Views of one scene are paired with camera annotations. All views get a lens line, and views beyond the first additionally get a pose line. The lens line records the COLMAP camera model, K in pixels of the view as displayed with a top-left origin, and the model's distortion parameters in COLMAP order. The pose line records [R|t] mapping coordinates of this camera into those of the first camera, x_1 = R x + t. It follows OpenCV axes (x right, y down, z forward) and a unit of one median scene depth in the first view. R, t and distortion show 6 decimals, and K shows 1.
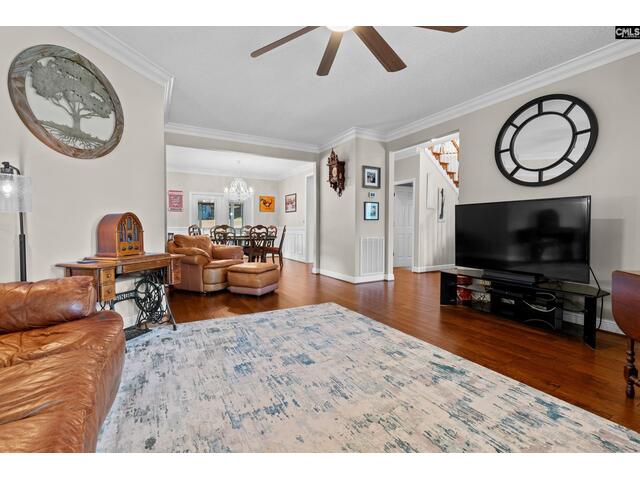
lens RADIAL K [[292.8, 0, 320.8], [0, 292.8, 235.5], [0, 0, 1]] dist [-0.001024, 0.000703]
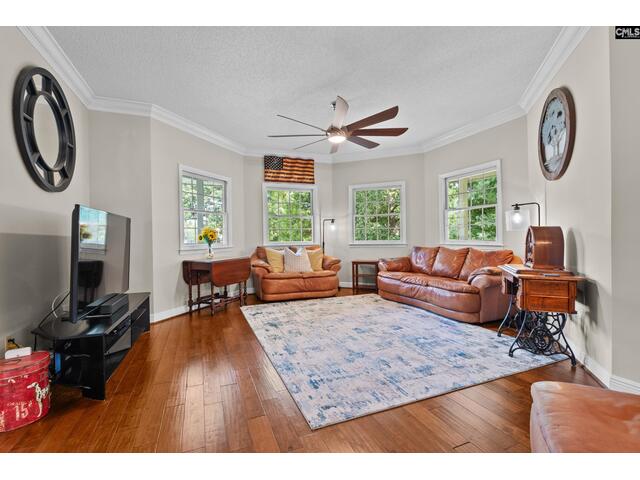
lens RADIAL K [[292.8, 0, 317.7], [0, 292.8, 235.8], [0, 0, 1]] dist [-0.001024, 0.000703]
pose [[-0.991798, 0.009033, 0.127498, -0.030067], [0.012933, 0.999473, 0.029789, -0.073403], [-0.127161, 0.031194, -0.991391, 1.833023]]
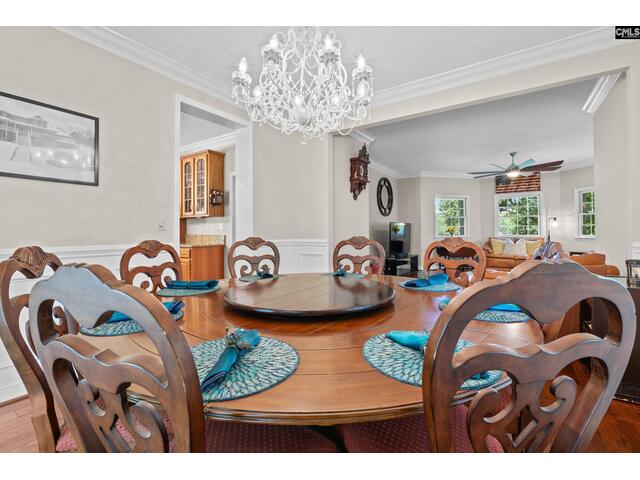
lens RADIAL K [[292.8, 0, 318.0], [0, 292.8, 234.1], [0, 0, 1]] dist [-0.001024, 0.000703]
pose [[-0.447697, -0.008559, 0.894144, -1.036312], [0.033050, 0.999113, 0.026112, -0.110500], [-0.893574, 0.041242, -0.447017, 2.648459]]
